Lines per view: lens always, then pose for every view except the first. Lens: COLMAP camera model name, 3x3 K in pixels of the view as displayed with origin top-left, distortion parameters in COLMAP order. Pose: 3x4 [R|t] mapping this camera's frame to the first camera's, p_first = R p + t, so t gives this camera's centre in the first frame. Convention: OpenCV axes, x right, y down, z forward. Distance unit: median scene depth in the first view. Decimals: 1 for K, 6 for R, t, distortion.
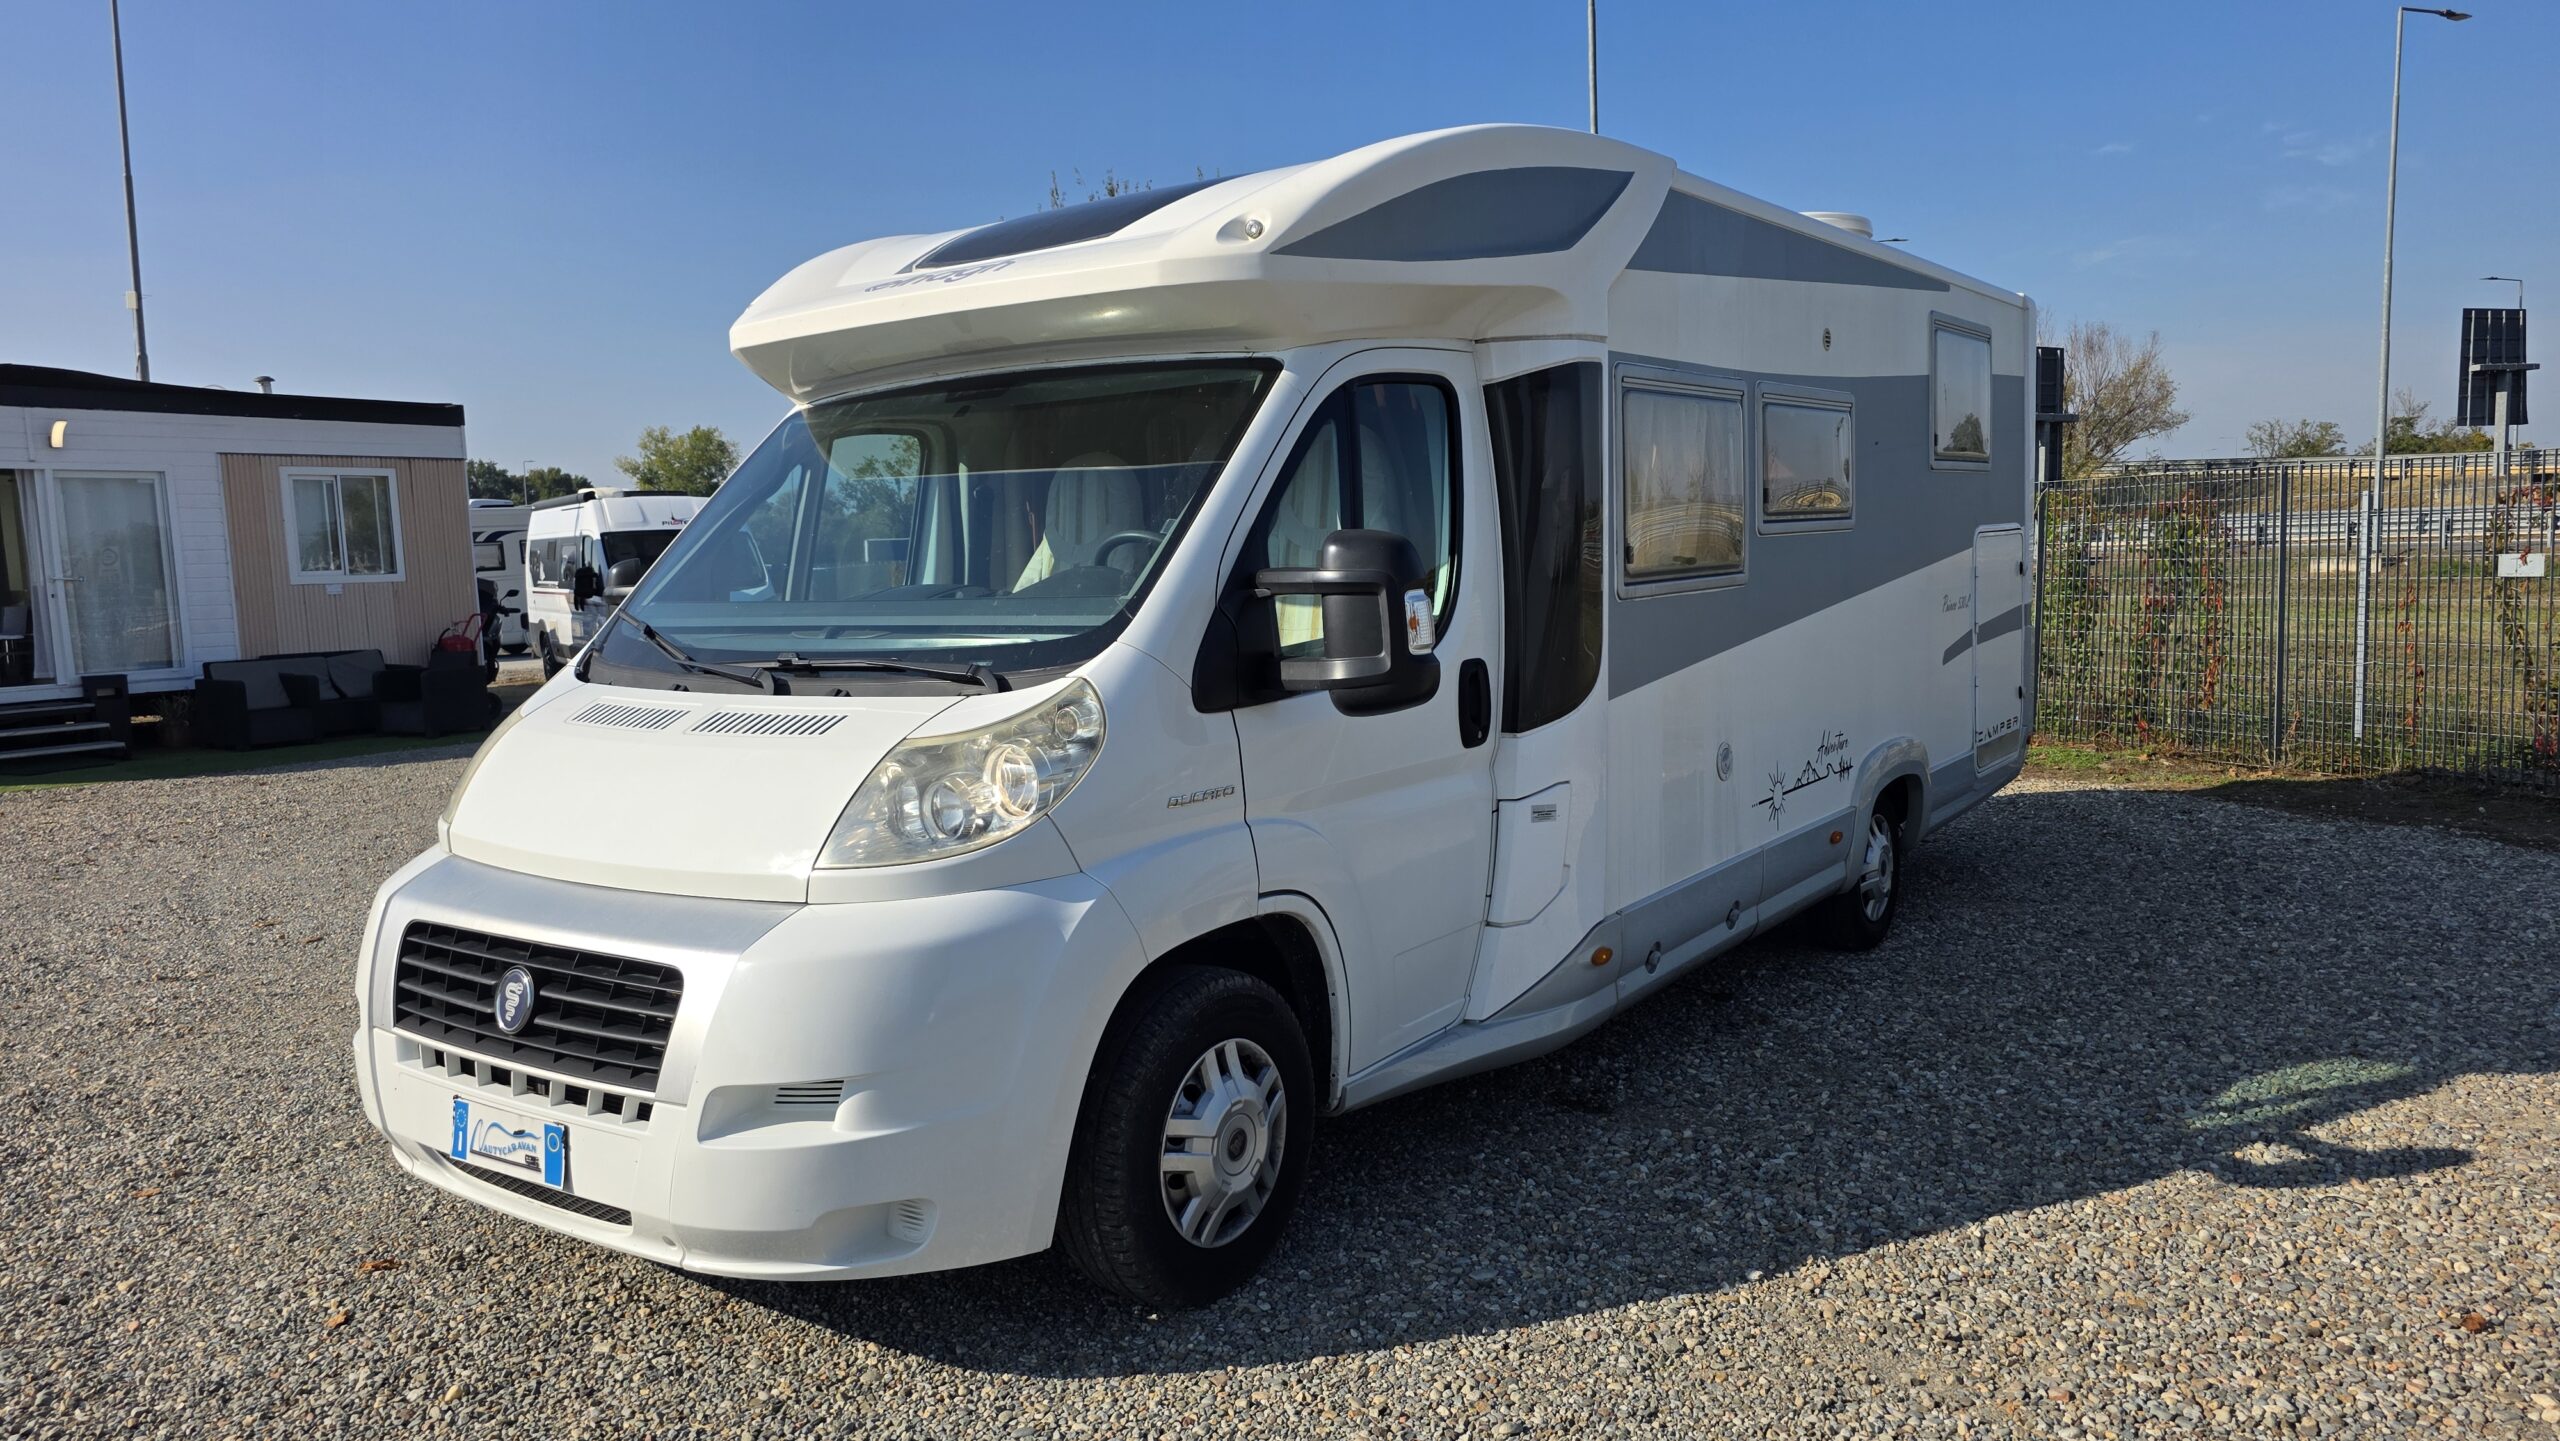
lens RADIAL K [[1750.6, 0, 1285.7], [0, 1750.6, 724.7], [0, 0, 1]] dist [0.004555, 0.000723]
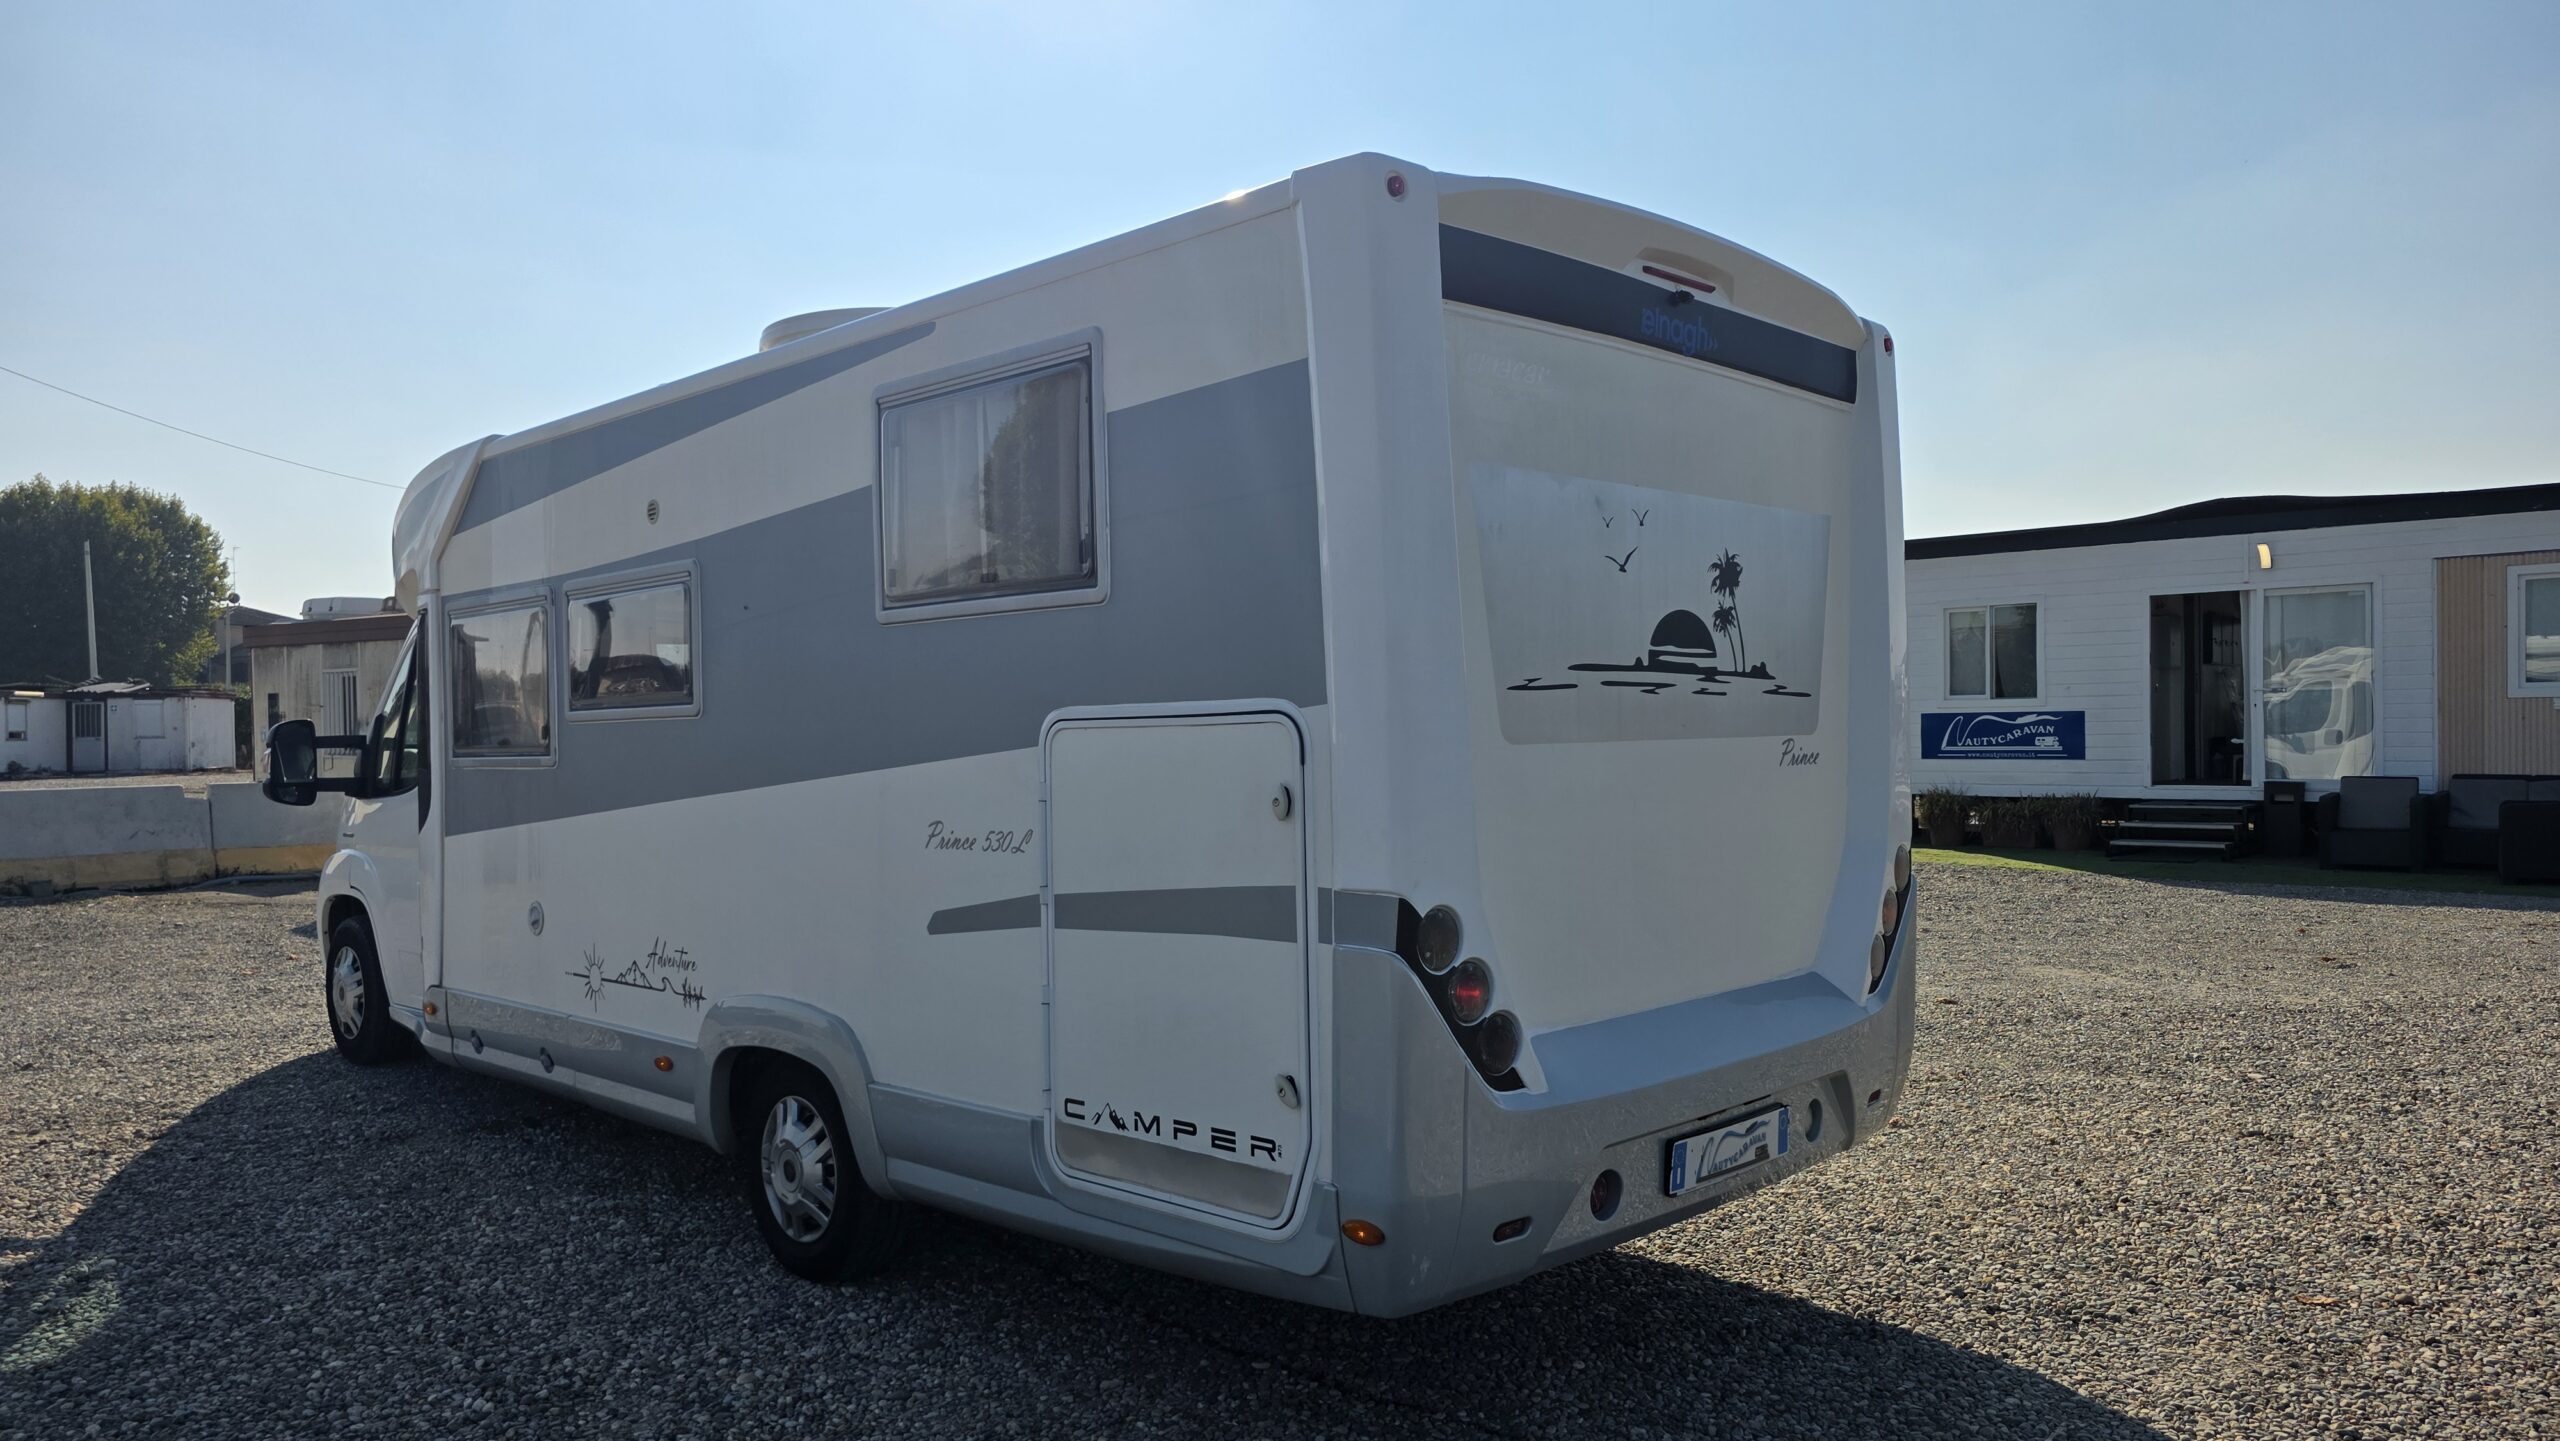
lens RADIAL K [[1750.6, 0, 1284.7], [0, 1750.6, 725.0], [0, 0, 1]] dist [0.004555, 0.000723]
pose [[-0.153963, 0.037317, -0.987372, 0.453723], [-0.075168, 0.995948, 0.049362, -0.069429], [0.985213, 0.081818, -0.150534, 0.571461]]
